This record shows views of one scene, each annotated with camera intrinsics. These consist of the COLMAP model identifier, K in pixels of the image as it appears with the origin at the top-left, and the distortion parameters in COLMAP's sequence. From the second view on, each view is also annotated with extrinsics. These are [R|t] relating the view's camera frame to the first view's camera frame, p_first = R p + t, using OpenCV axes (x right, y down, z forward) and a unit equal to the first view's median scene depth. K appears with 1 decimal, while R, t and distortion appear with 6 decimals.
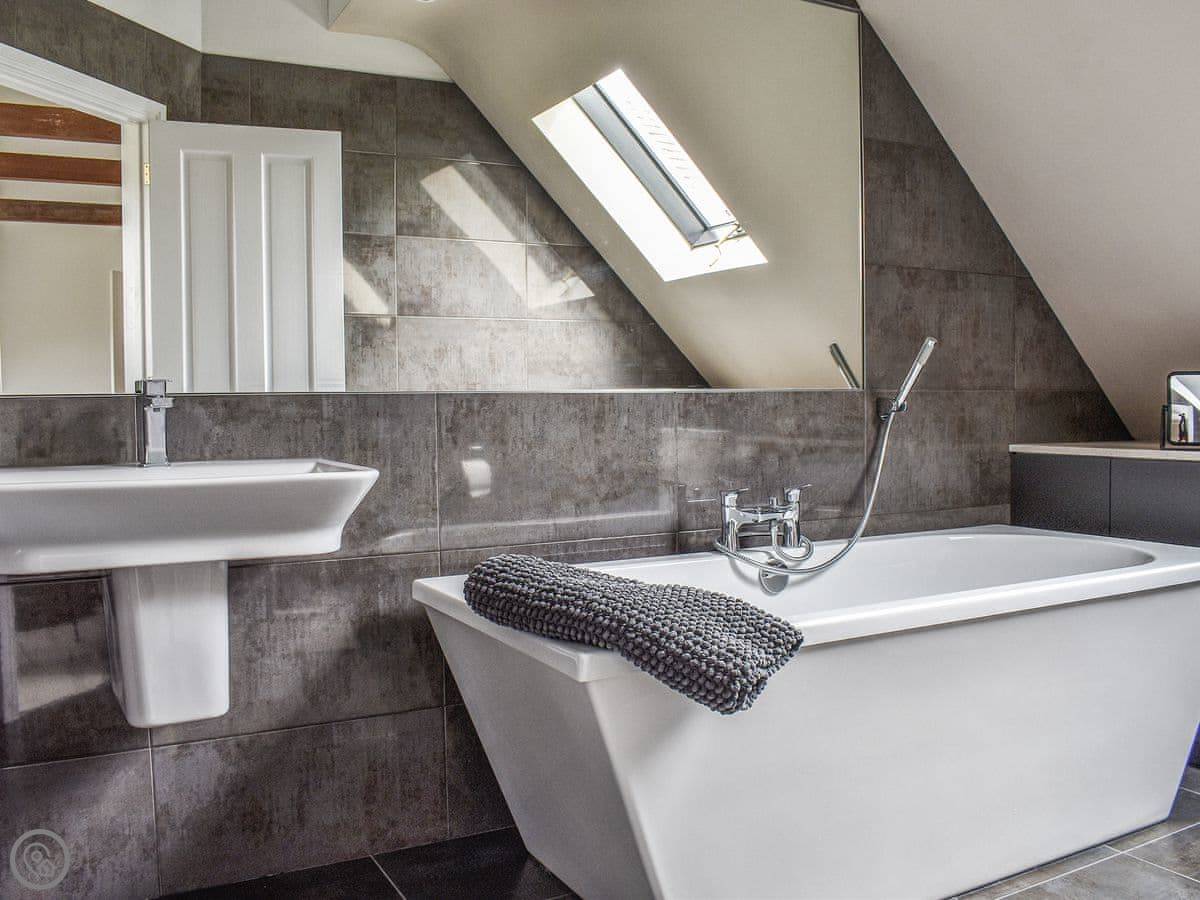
lens RADIAL K [[1066.4, 0, 604.3], [0, 1066.4, 440.9], [0, 0, 1]] dist [-0.085015, 0.011874]
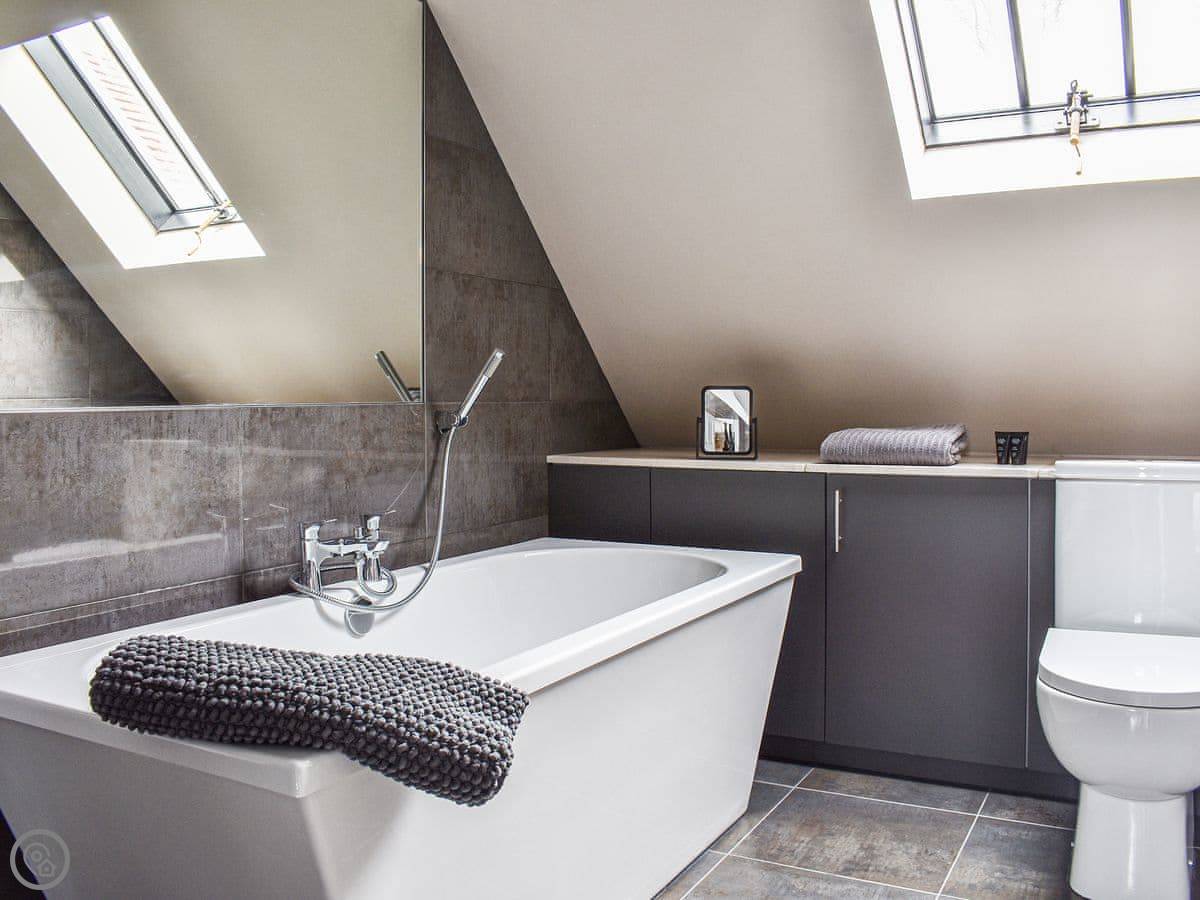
lens RADIAL K [[1084.5, 0, 599.0], [0, 1084.5, 401.3], [0, 0, 1]] dist [-0.077240, 0.000013]
pose [[0.842111, 0.000702, 0.539304, -0.154535], [0.016801, 0.999480, -0.027536, -0.022939], [-0.539043, 0.032249, 0.841661, 0.128792]]
